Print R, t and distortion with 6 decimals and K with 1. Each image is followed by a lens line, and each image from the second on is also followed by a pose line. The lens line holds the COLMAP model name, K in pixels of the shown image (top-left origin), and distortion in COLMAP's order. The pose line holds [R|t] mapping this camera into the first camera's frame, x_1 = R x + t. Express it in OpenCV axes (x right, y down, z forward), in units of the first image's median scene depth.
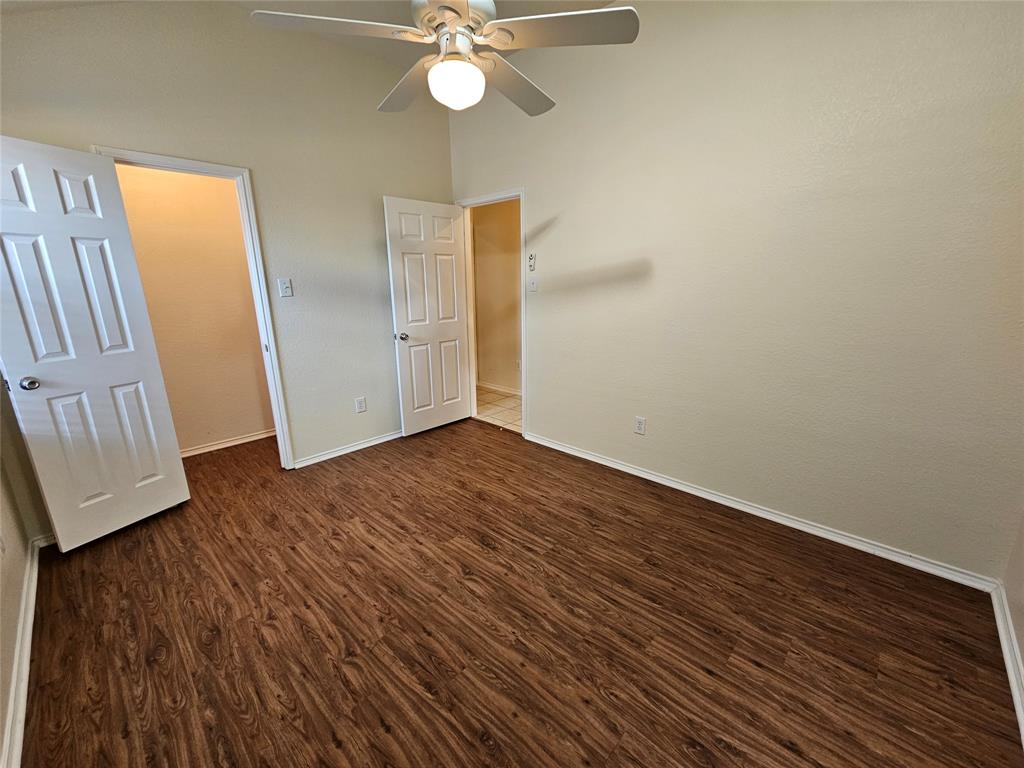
lens RADIAL K [[418.5, 0, 517.9], [0, 418.5, 381.7], [0, 0, 1]] dist [-0.002624, 0.000374]
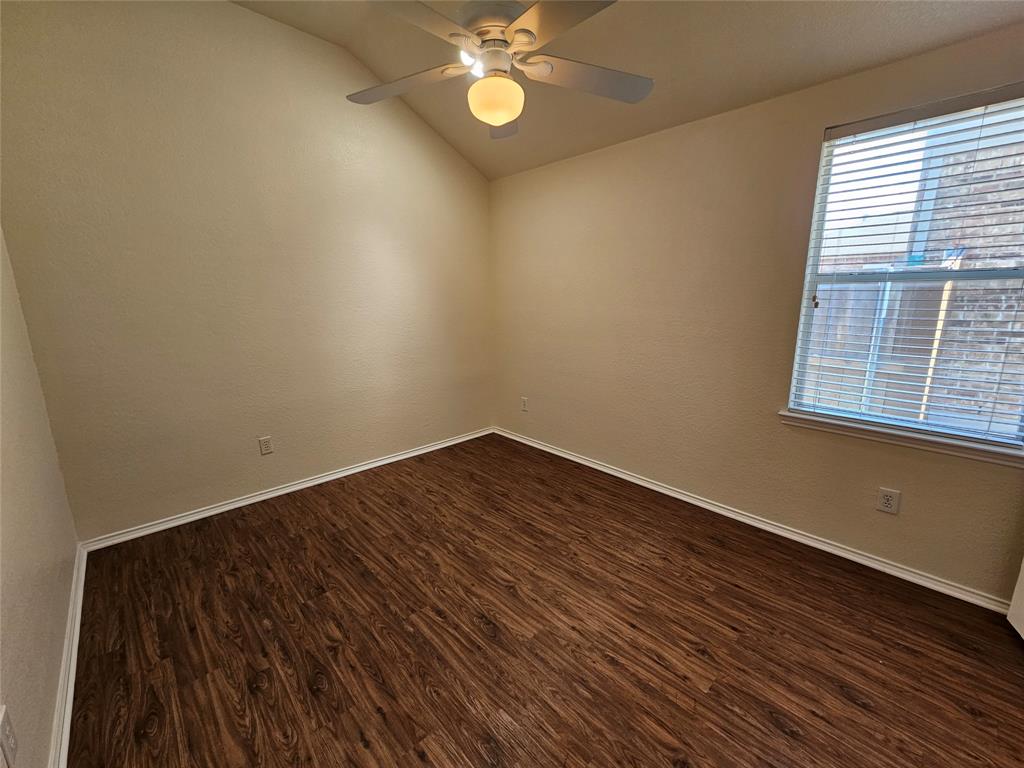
lens RADIAL K [[418.5, 0, 517.9], [0, 418.5, 381.7], [0, 0, 1]] dist [-0.002624, 0.000374]
pose [[-0.998505, 0.003891, 0.054513, -0.195188], [0.026980, 0.902534, 0.429773, -0.417301], [-0.047528, 0.430601, -0.901290, 1.715274]]
